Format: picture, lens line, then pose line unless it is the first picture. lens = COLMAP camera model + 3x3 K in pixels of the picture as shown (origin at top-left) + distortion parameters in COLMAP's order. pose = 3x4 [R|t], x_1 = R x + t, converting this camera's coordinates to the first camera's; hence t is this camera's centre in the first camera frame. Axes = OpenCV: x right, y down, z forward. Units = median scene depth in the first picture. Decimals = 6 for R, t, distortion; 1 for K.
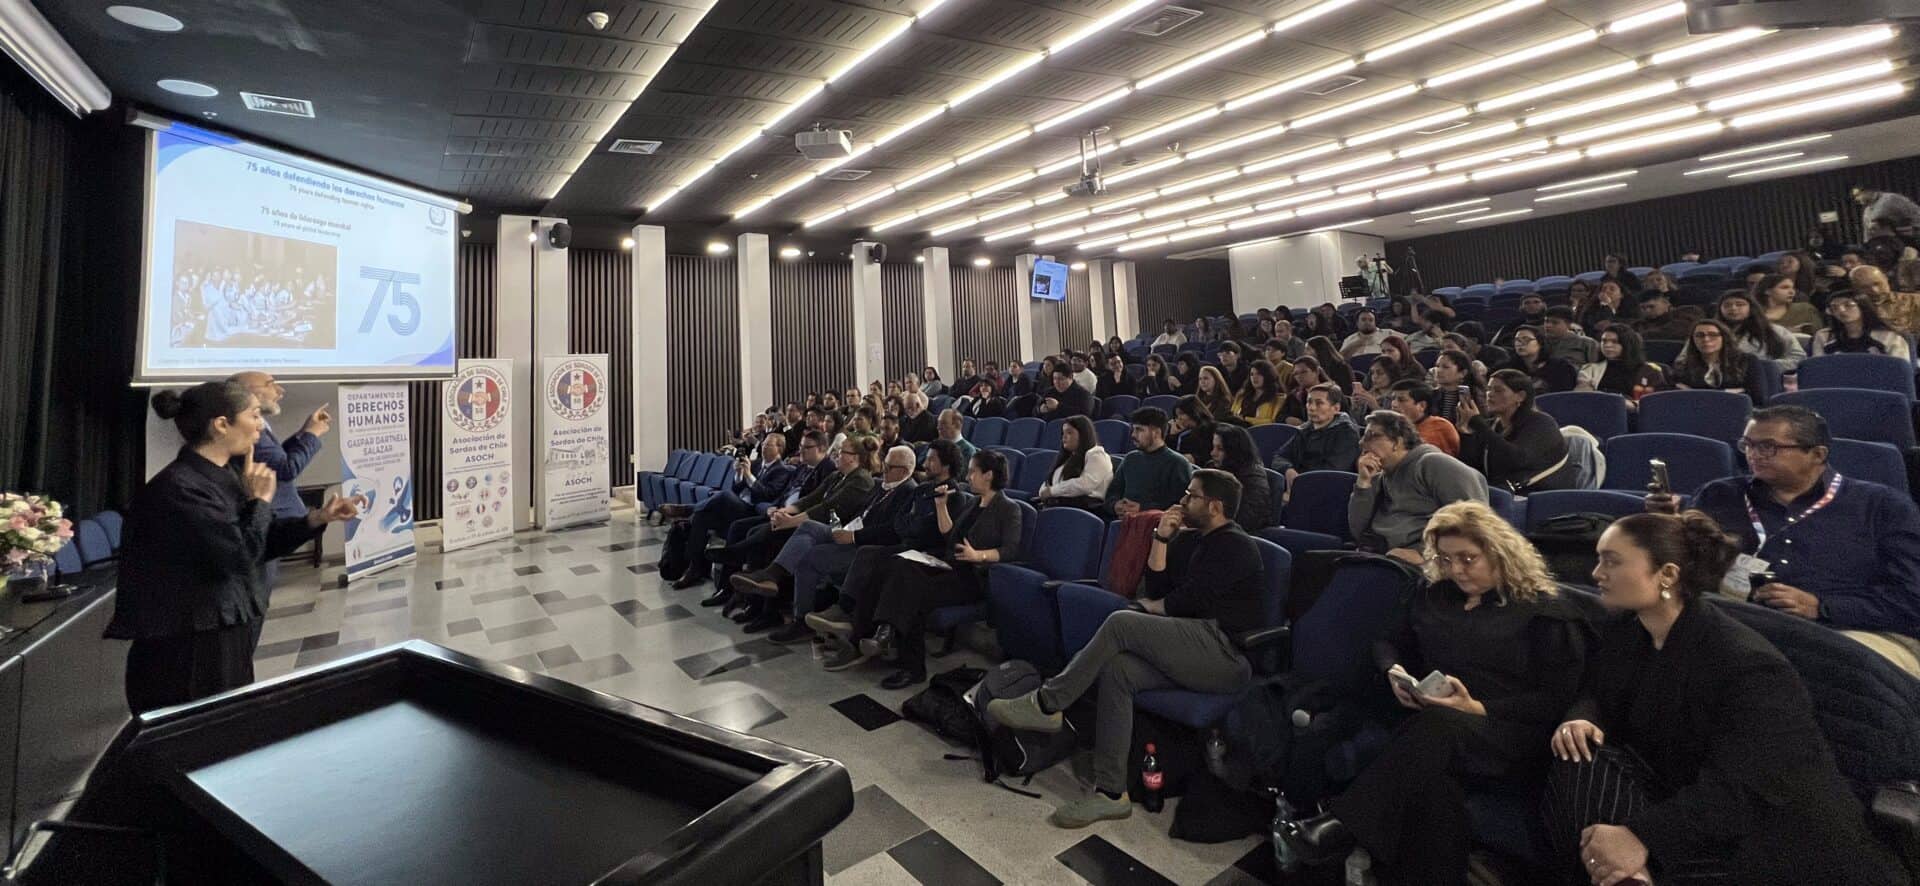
lens RADIAL K [[762.7, 0, 960.6], [0, 762.7, 306.9], [0, 0, 1]] dist [-0.011587, 0.001710]
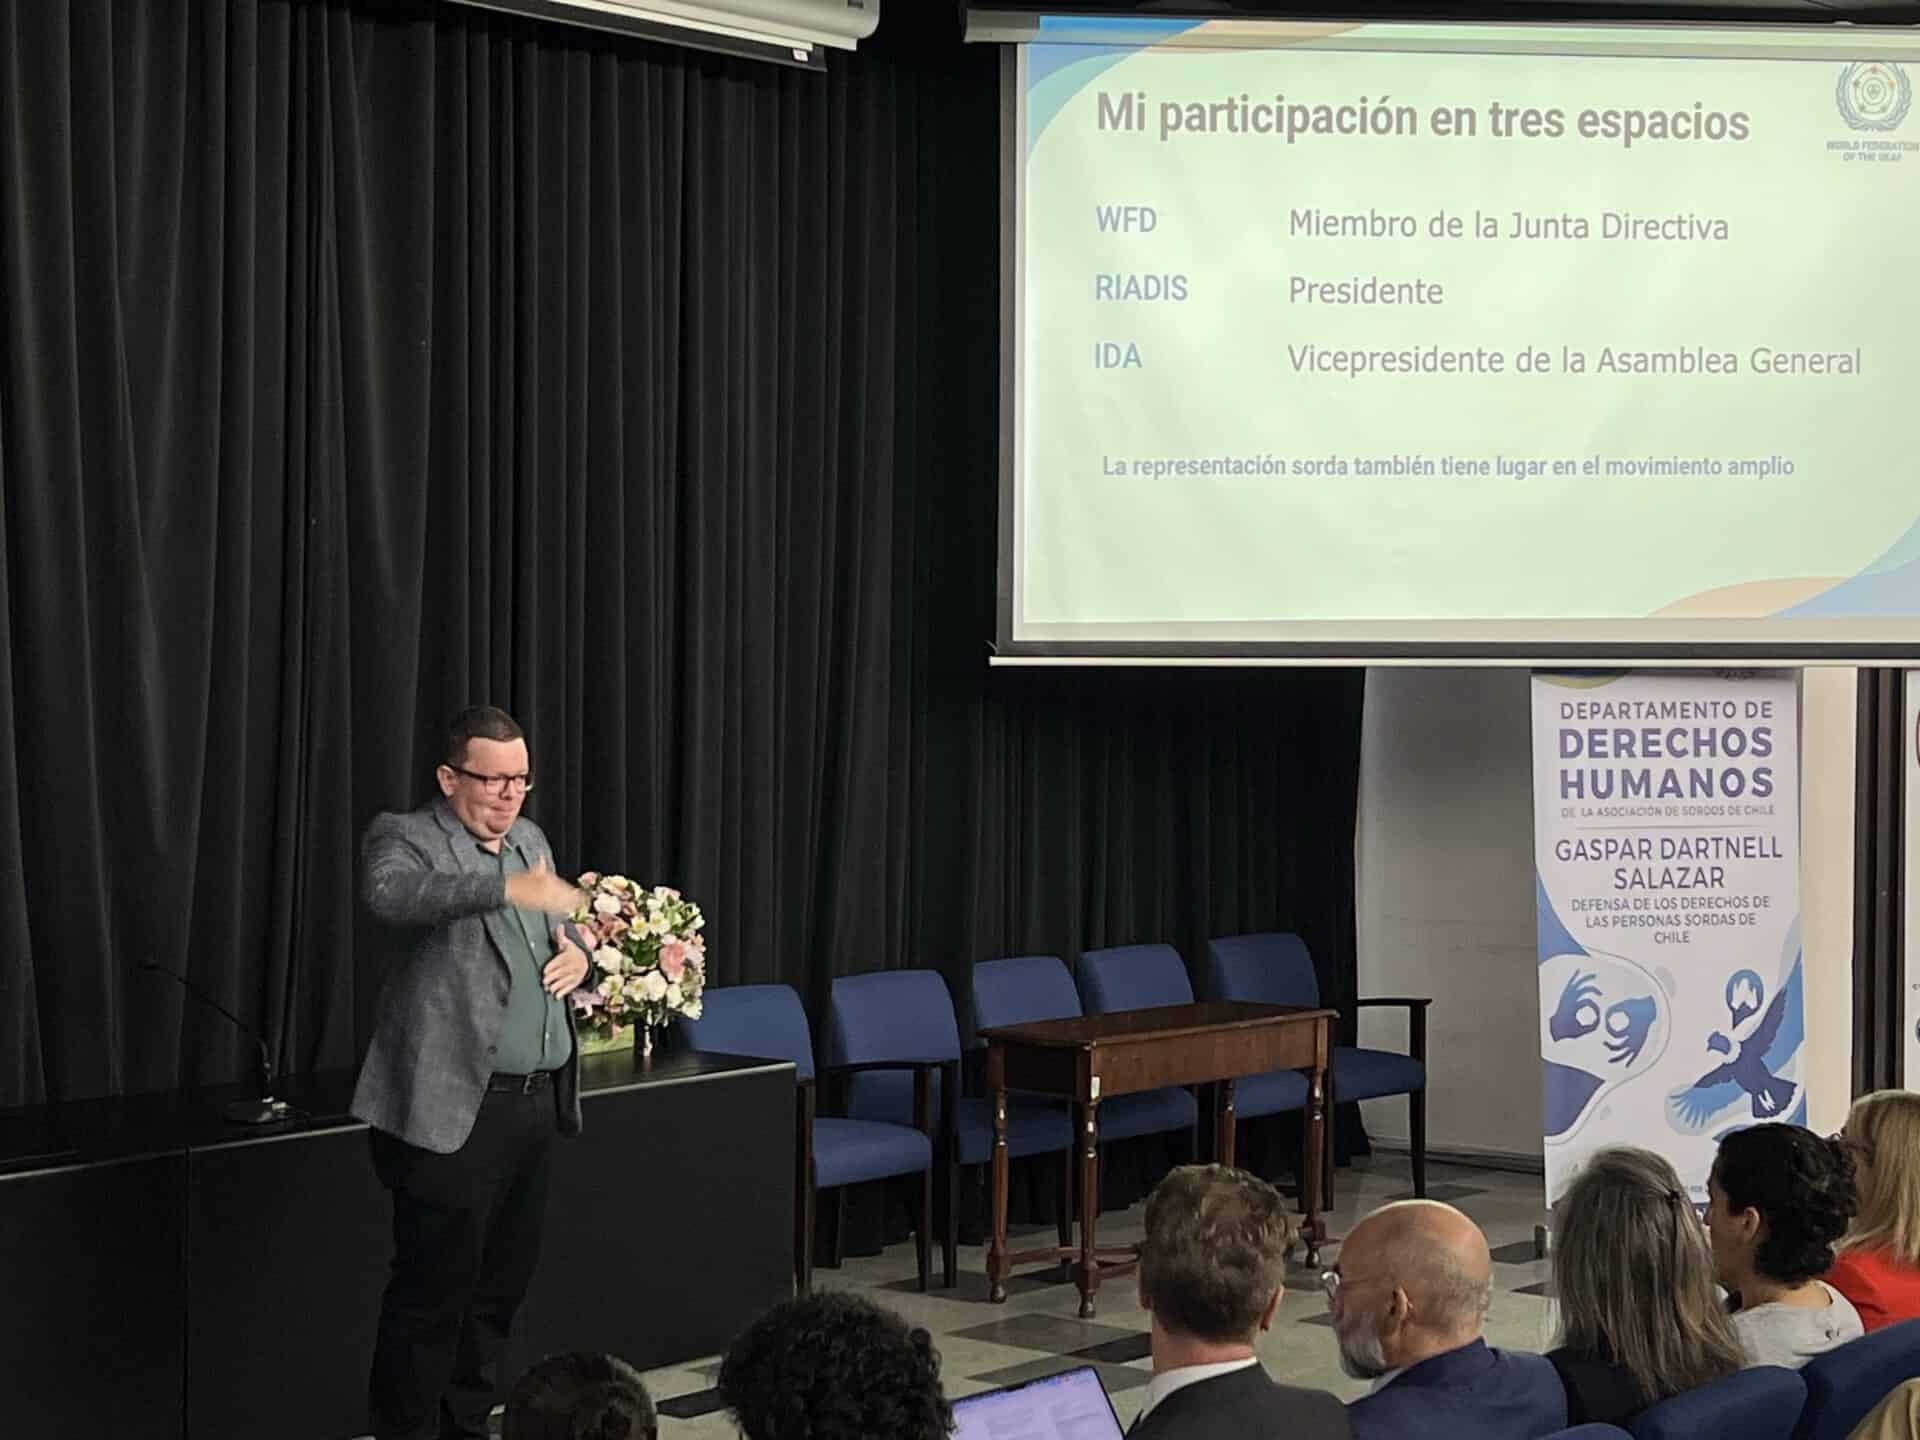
lens RADIAL K [[3530.1, 0, 968.3], [0, 3530.1, 713.5], [0, 0, 1]] dist [0.112154, 0.000000]
pose [[0.245312, 0.070328, -0.966890, 0.486913], [0.064938, 0.993933, 0.088771, -0.026710], [0.967267, -0.084564, 0.239257, 0.287464]]
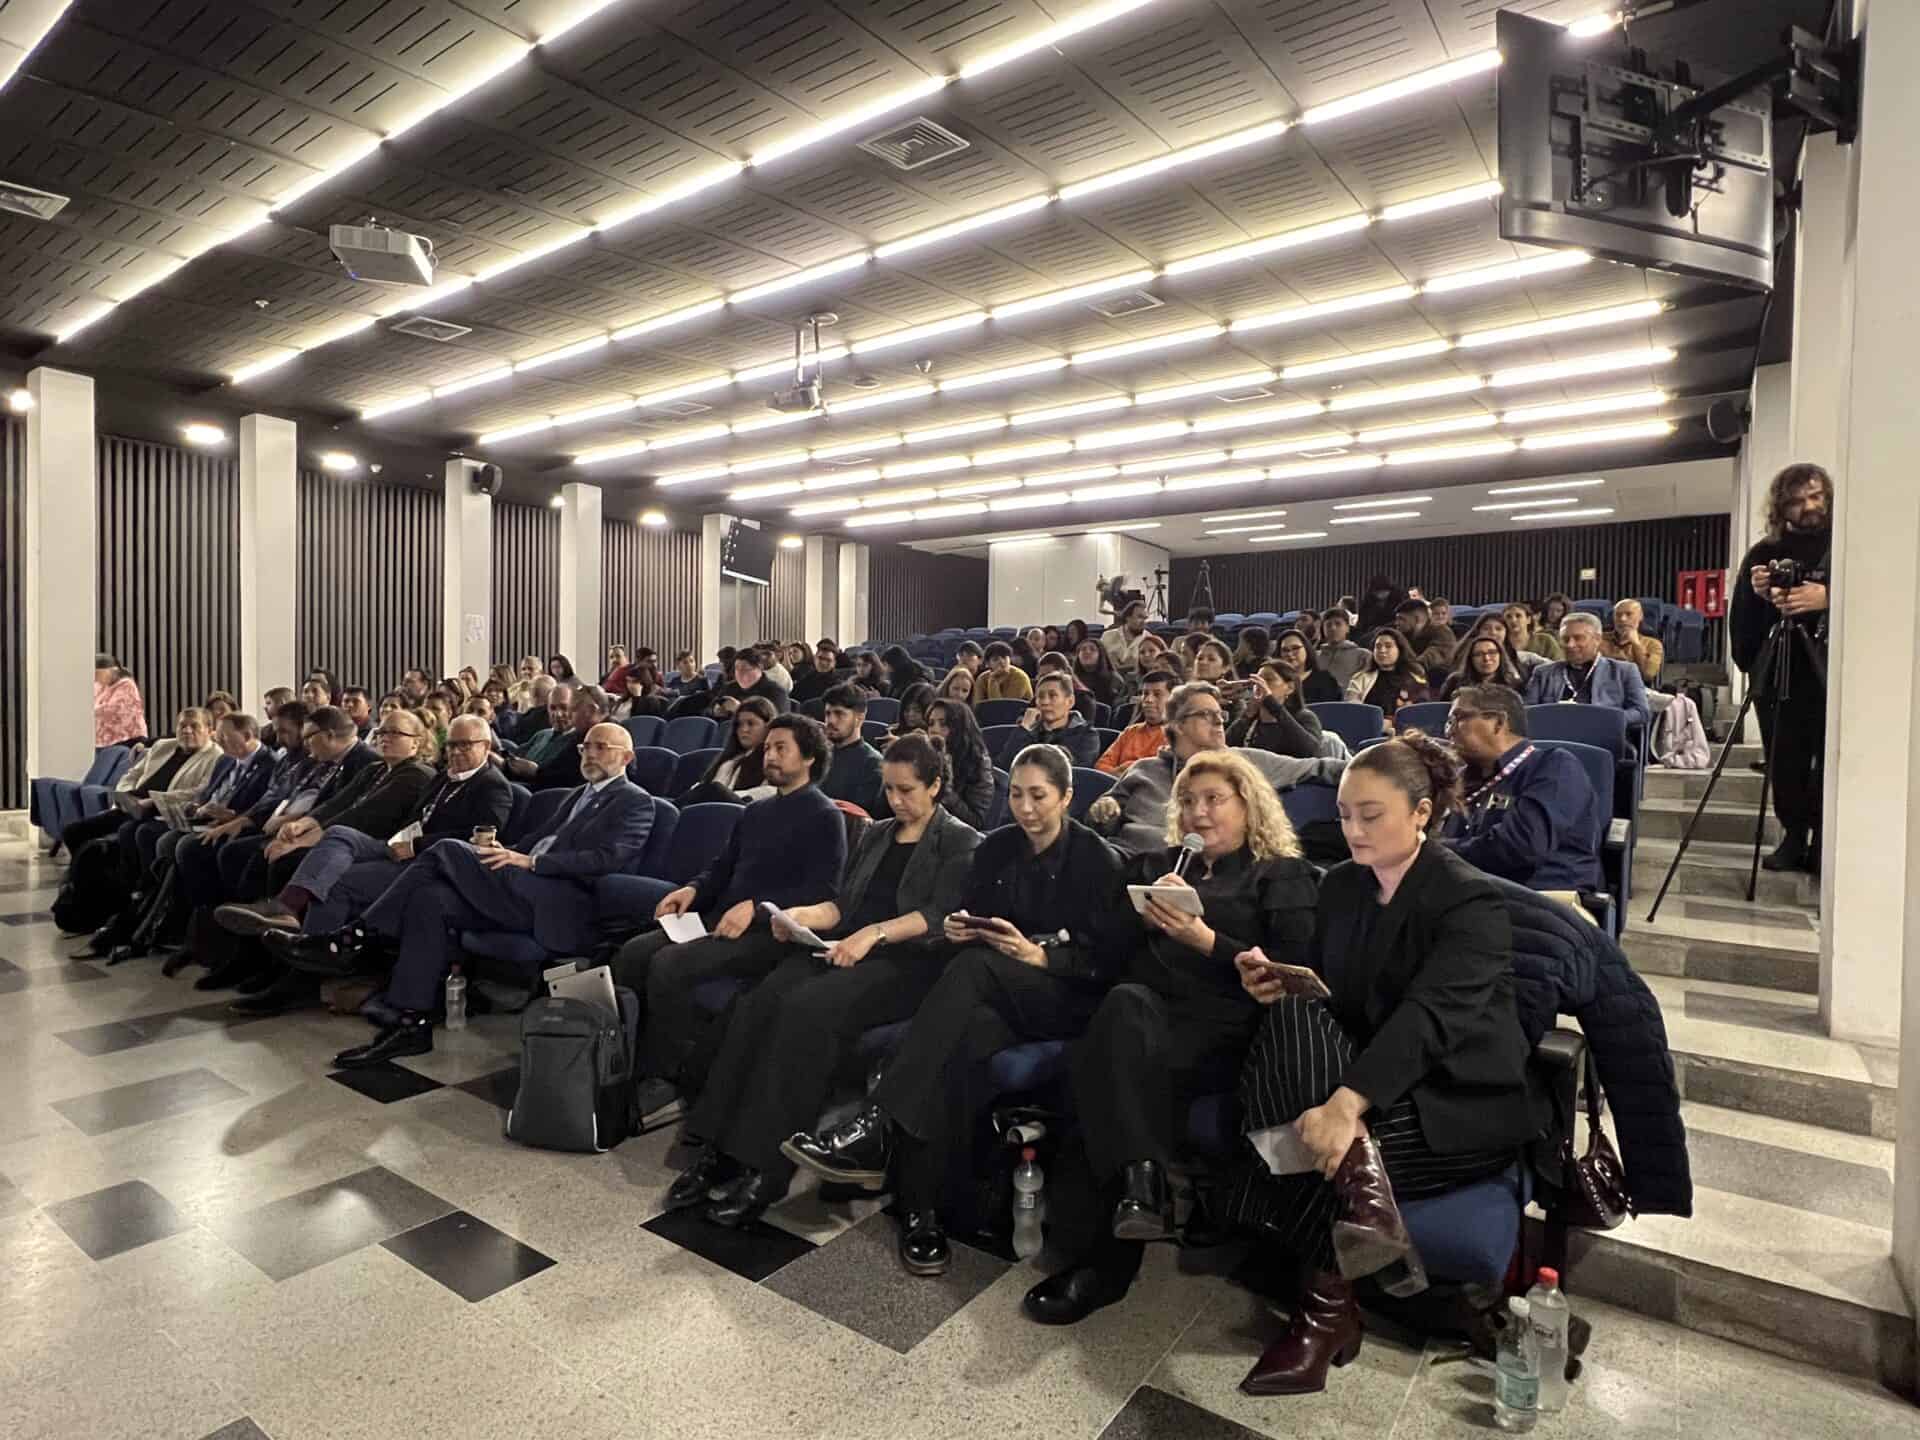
lens RADIAL K [[1017.5, 0, 959.5], [0, 1017.5, 729.2], [0, 0, 1]] dist [-0.013287, 0.001579]
pose [[0.949191, 0.050045, 0.310696, 0.024003], [-0.080820, 0.992927, 0.086977, 0.047477], [-0.304146, -0.107668, 0.946521, 0.022064]]
